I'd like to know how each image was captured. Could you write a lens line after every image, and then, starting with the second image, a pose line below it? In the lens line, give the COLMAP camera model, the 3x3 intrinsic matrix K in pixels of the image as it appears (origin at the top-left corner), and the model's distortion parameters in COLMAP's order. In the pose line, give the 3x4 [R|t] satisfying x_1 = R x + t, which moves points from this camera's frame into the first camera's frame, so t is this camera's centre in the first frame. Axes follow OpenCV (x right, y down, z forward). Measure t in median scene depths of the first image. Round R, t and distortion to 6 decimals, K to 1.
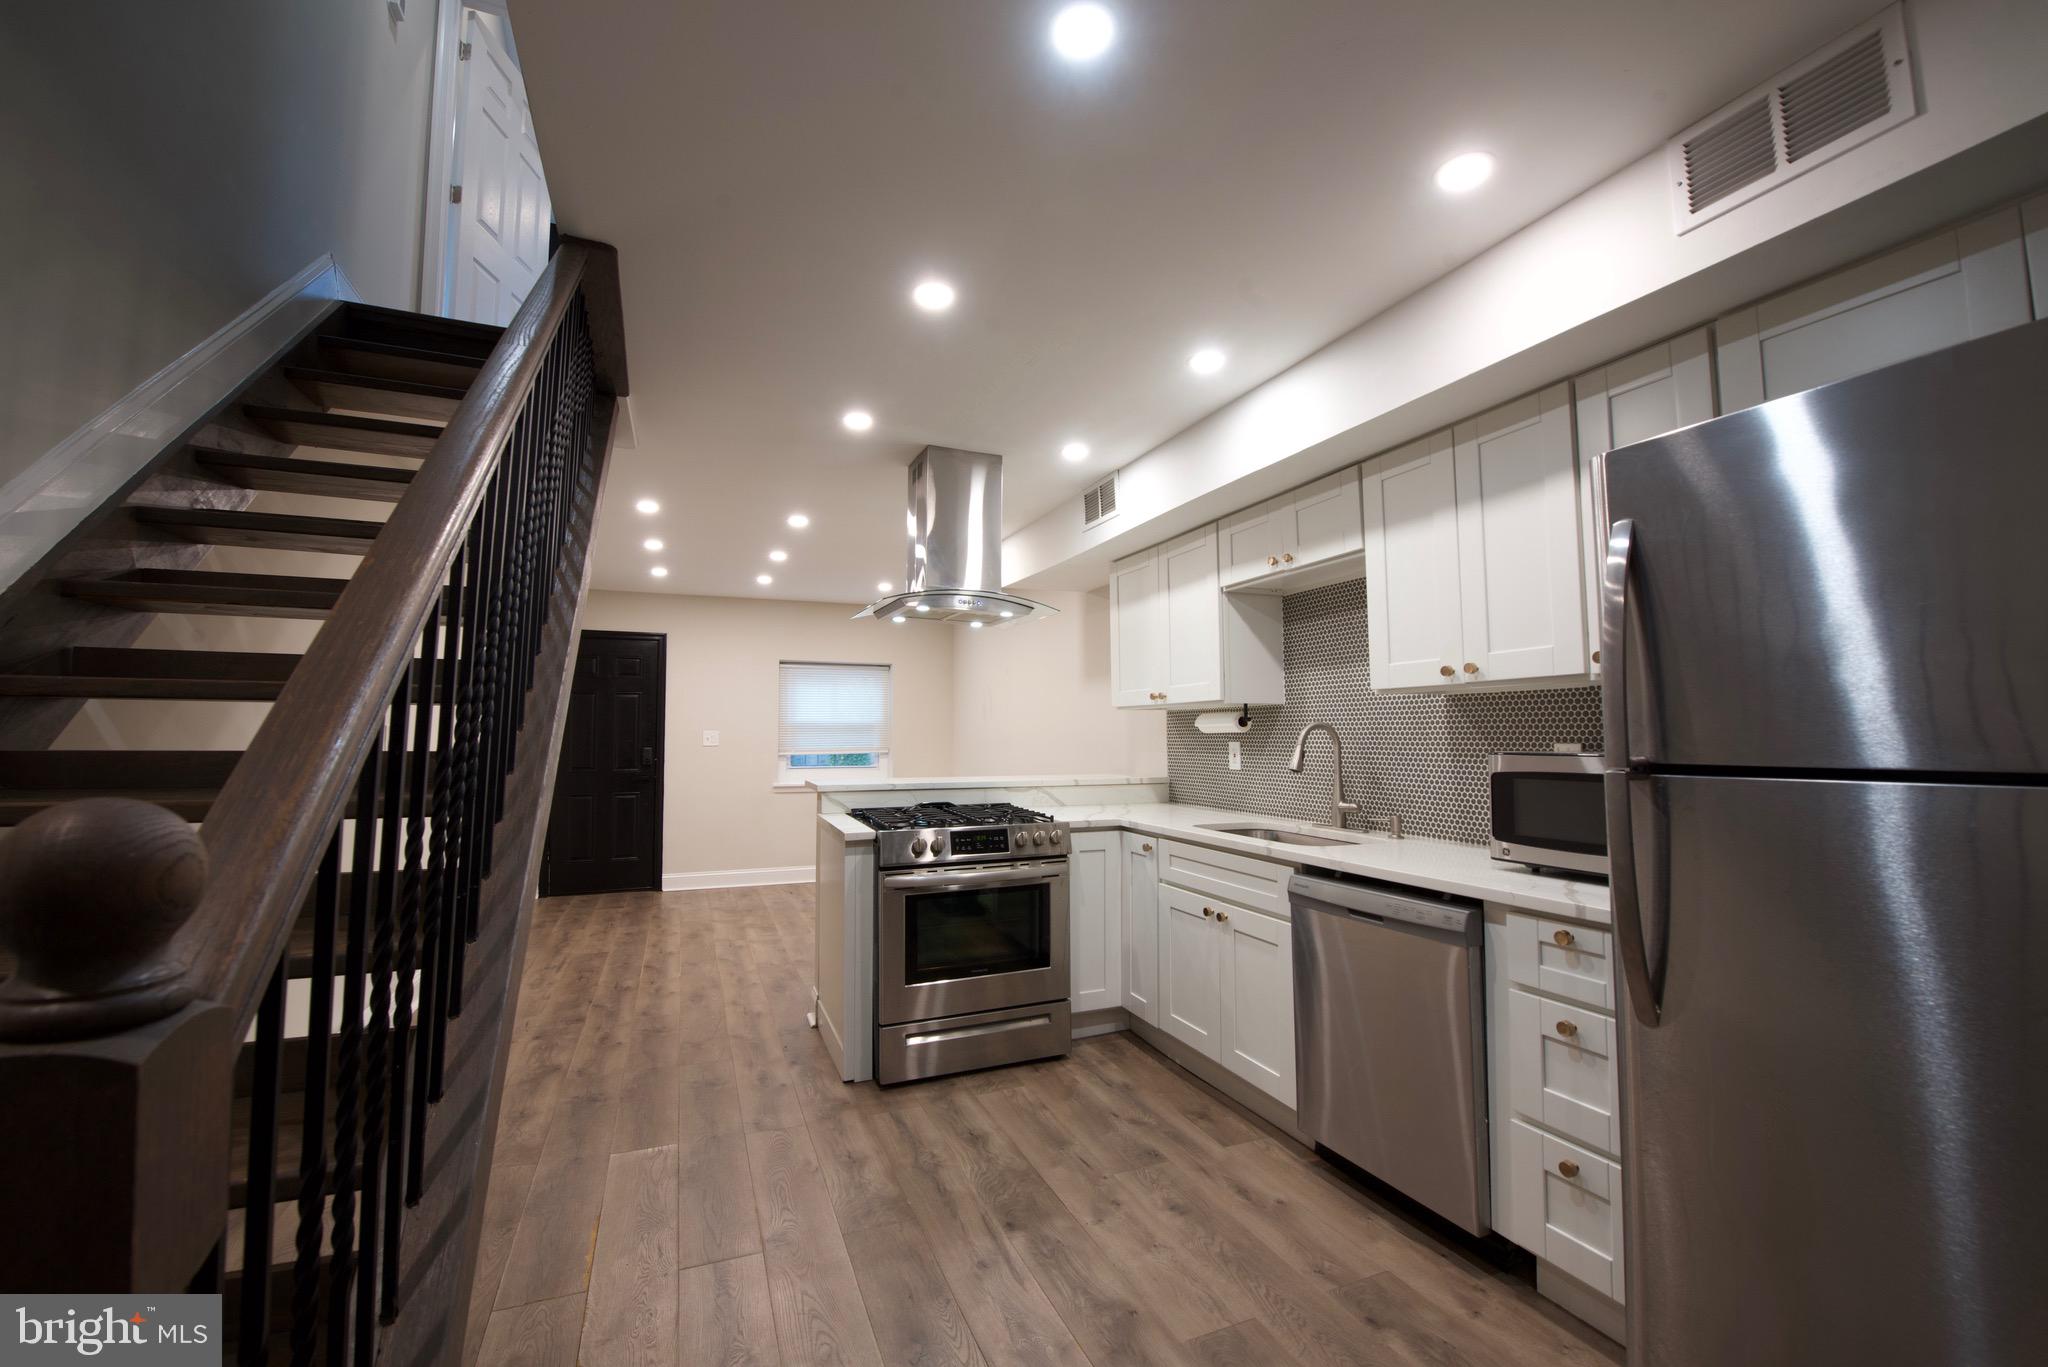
lens RADIAL K [[816.9, 0, 1010.8], [0, 816.9, 688.2], [0, 0, 1]] dist [-0.014880, -0.003539]
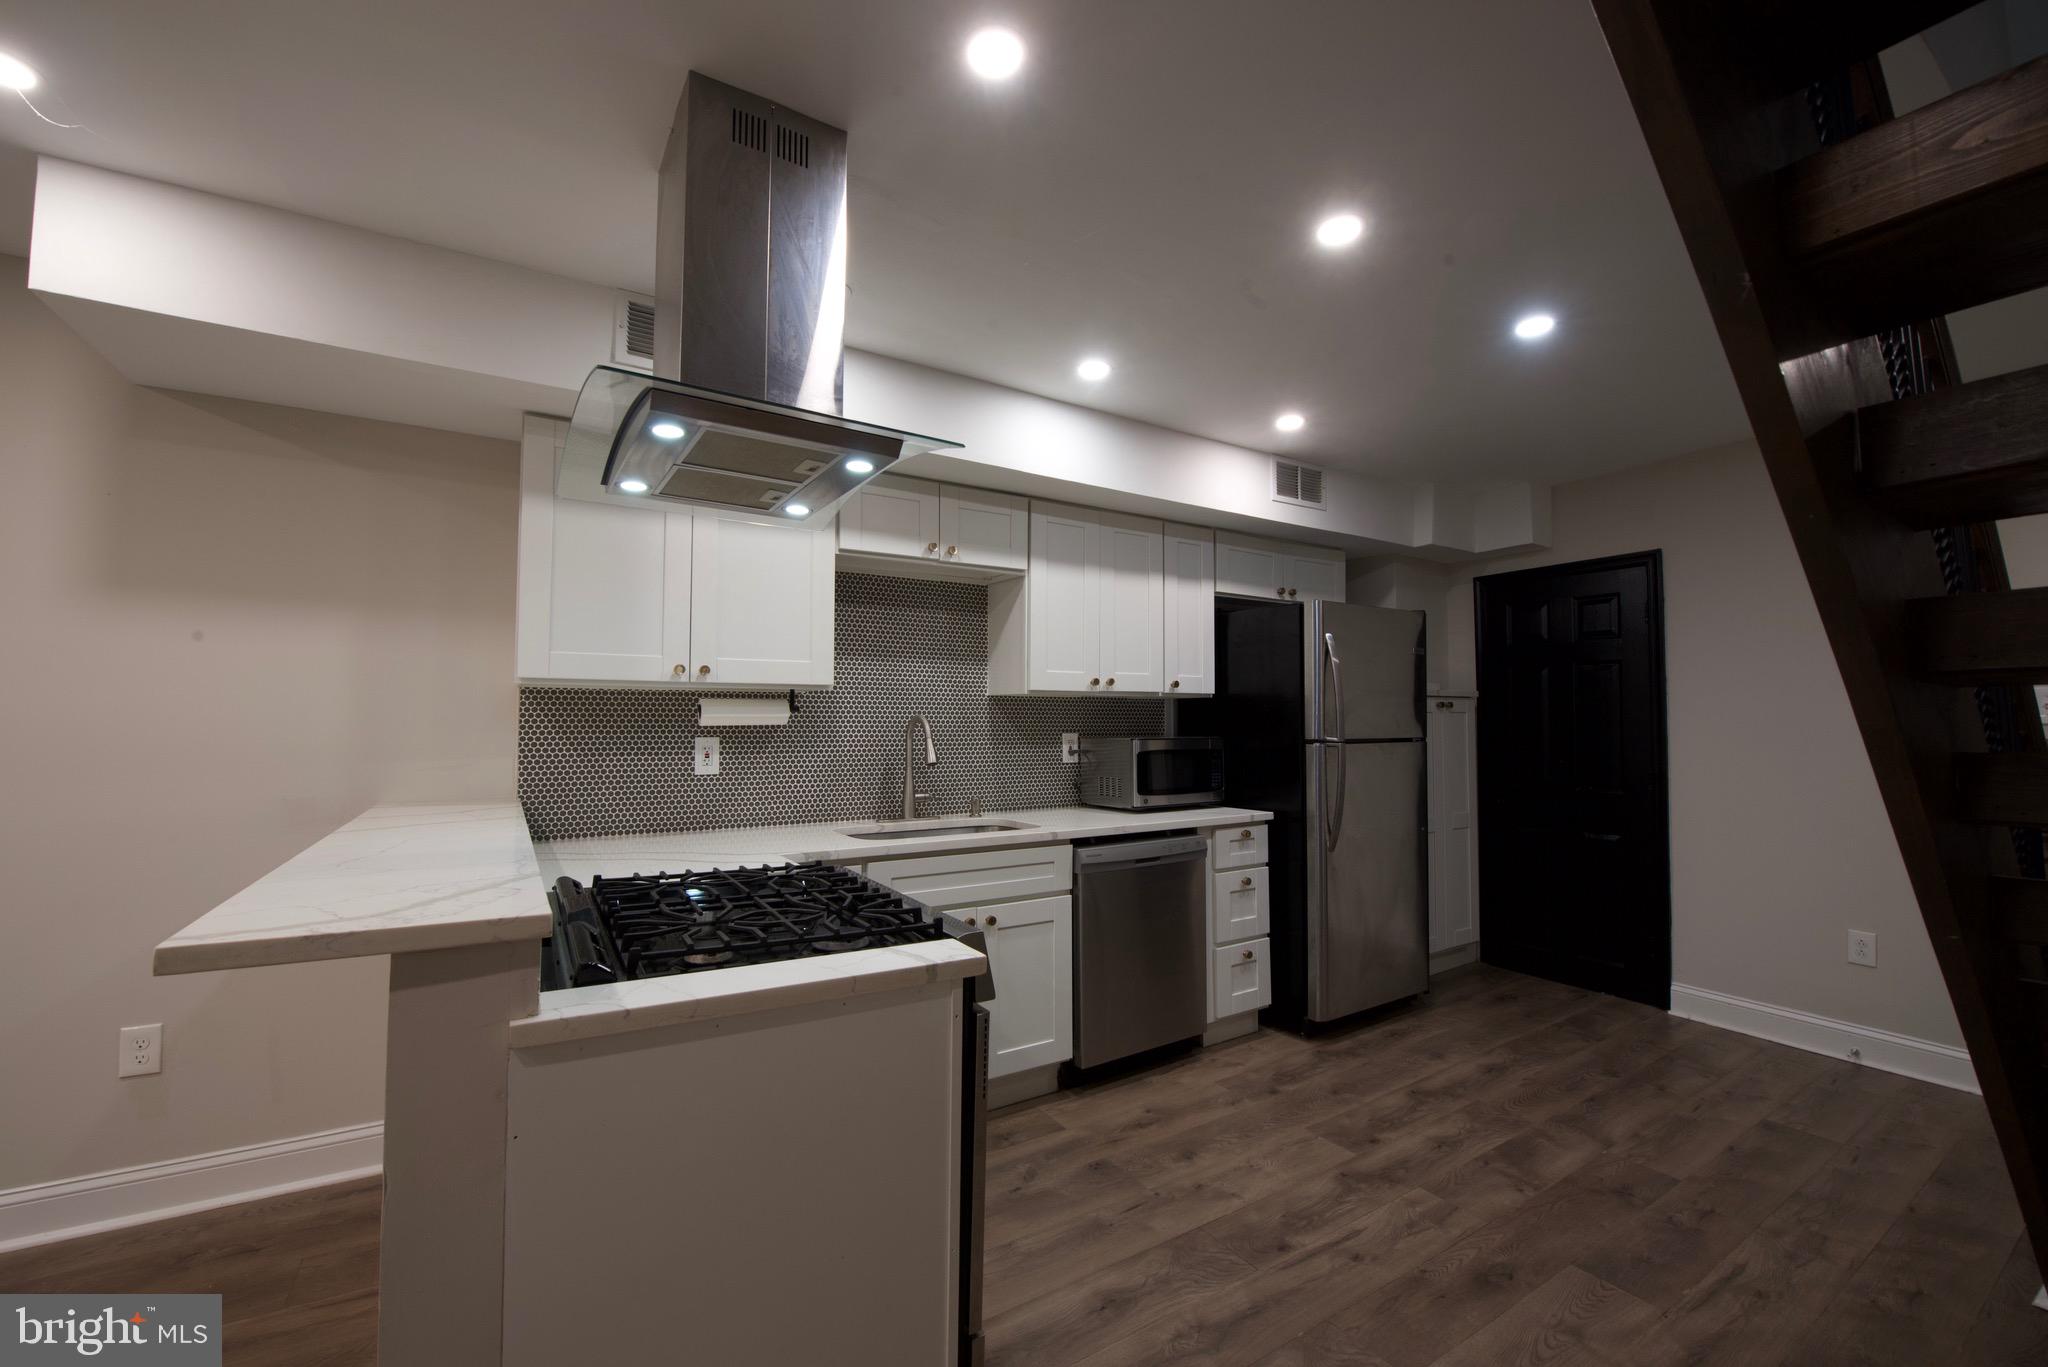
lens RADIAL K [[816.9, 0, 1010.8], [0, 816.9, 688.2], [0, 0, 1]] dist [-0.014880, -0.003539]
pose [[-0.165600, 0.045276, 0.985153, -0.630054], [-0.055022, 0.996965, -0.055068, 0.057354], [-0.984657, -0.063325, -0.162606, 1.048340]]
